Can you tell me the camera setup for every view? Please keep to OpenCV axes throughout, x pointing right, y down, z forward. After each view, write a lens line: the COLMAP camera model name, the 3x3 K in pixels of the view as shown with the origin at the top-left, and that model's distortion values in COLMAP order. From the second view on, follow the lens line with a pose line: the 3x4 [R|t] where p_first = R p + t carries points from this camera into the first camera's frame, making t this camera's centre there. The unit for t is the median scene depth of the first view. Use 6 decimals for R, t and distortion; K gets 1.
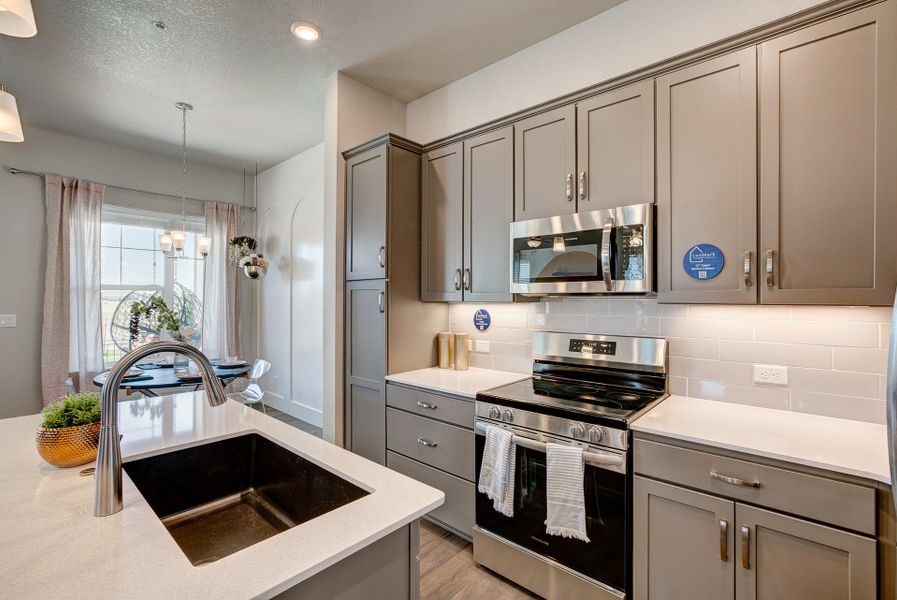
lens RADIAL K [[412.7, 0, 453.4], [0, 412.7, 299.5], [0, 0, 1]] dist [-0.036843, 0.021110]
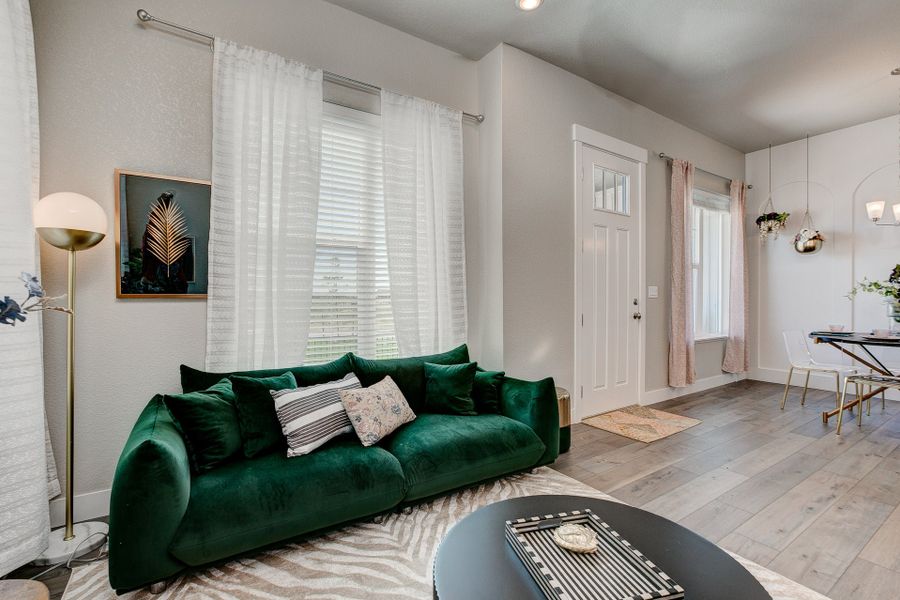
lens RADIAL K [[423.3, 0, 445.8], [0, 423.3, 302.8], [0, 0, 1]] dist [-0.040282, 0.020891]
pose [[0.971193, -0.001353, -0.238292, -1.869040], [0.002693, 0.999982, 0.005299, 0.102765], [0.238281, -0.005788, 0.971179, -0.319802]]
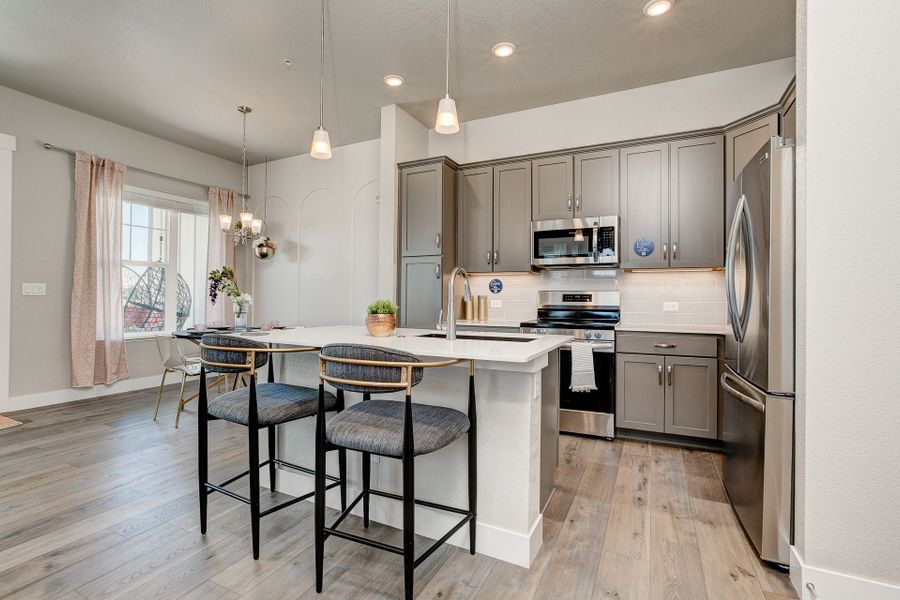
lens RADIAL K [[414.1, 0, 454.9], [0, 414.1, 299.5], [0, 0, 1]] dist [-0.036843, 0.021110]
pose [[0.964296, 0.004436, 0.264788, -0.484405], [-0.004857, 0.999988, 0.000934, 0.100502], [-0.264780, -0.002187, 0.964306, -0.406933]]
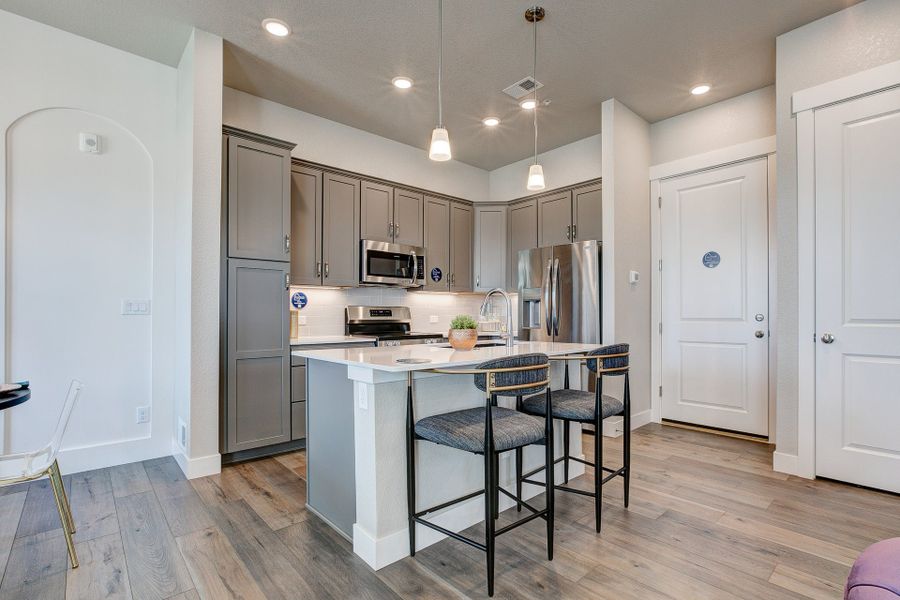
lens RADIAL K [[426.2, 0, 469.8], [0, 426.2, 312.1], [0, 0, 1]] dist [-0.002819, 0.000712]
pose [[0.093446, 0.003545, 0.995618, -1.302068], [0.004188, 0.999983, -0.003954, 0.099354], [-0.995616, 0.004539, 0.093430, 0.339796]]
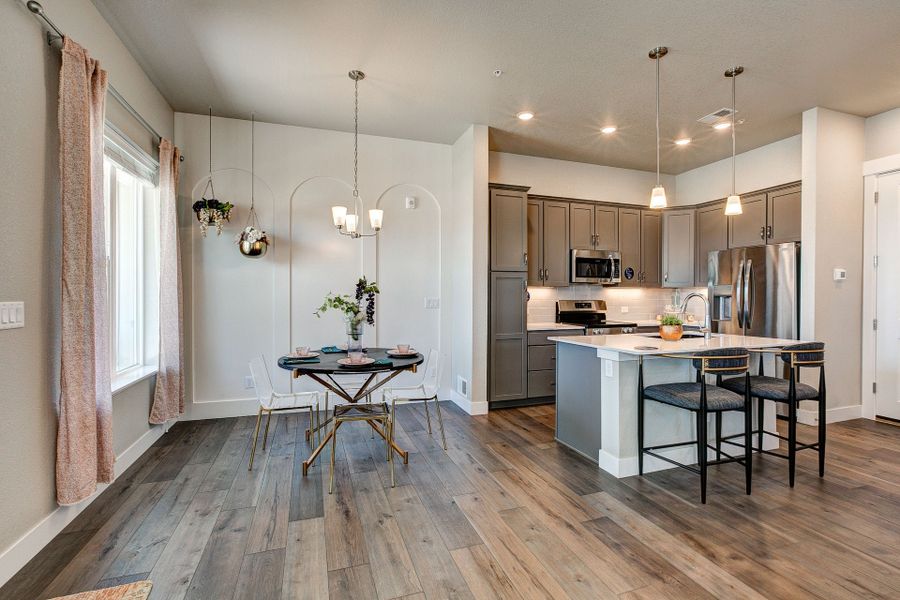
lens RADIAL K [[414.1, 0, 454.9], [0, 414.1, 299.5], [0, 0, 1]] dist [-0.036843, 0.021110]
pose [[0.481492, -0.009092, 0.876403, -1.728160], [0.001930, 0.999955, 0.009313, 0.046085], [-0.876448, -0.002793, 0.481488, 0.415510]]
